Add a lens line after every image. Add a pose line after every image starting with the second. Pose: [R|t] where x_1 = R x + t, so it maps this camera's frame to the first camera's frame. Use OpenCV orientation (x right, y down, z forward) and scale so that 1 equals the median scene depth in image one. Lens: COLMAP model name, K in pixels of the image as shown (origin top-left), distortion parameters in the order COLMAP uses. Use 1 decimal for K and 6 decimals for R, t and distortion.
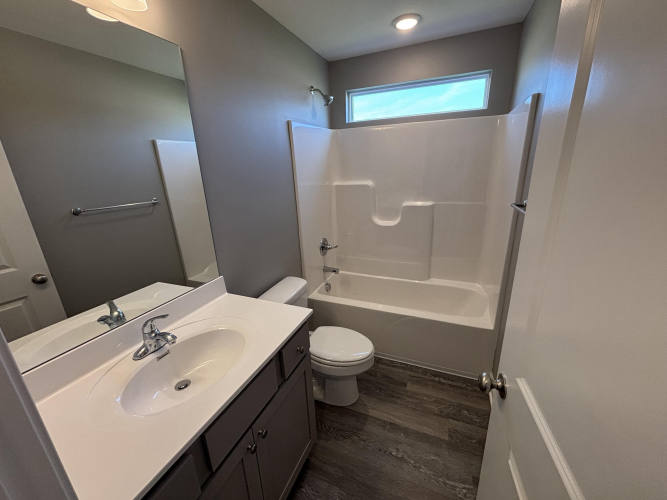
lens RADIAL K [[272.2, 0, 334.4], [0, 272.2, 250.5], [0, 0, 1]] dist [0.011619, 0.000402]
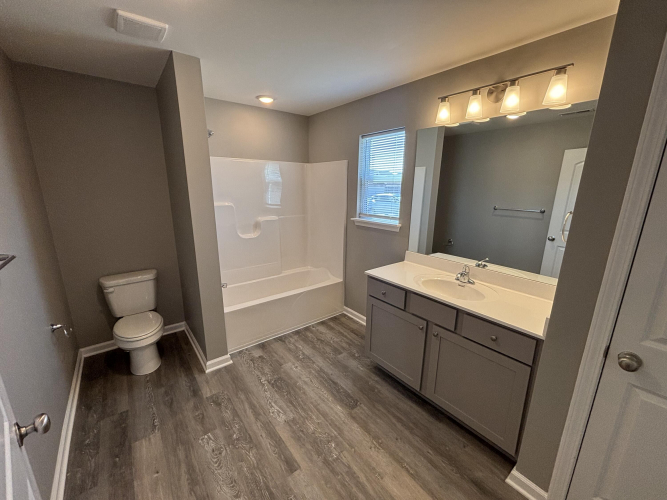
lens RADIAL K [[272.2, 0, 334.4], [0, 272.2, 250.5], [0, 0, 1]] dist [0.011619, 0.000402]
pose [[0.488934, -0.162454, 0.857060, -0.706818], [0.233816, 0.970960, 0.050657, -0.009814], [-0.840401, 0.175627, 0.512720, 0.050500]]
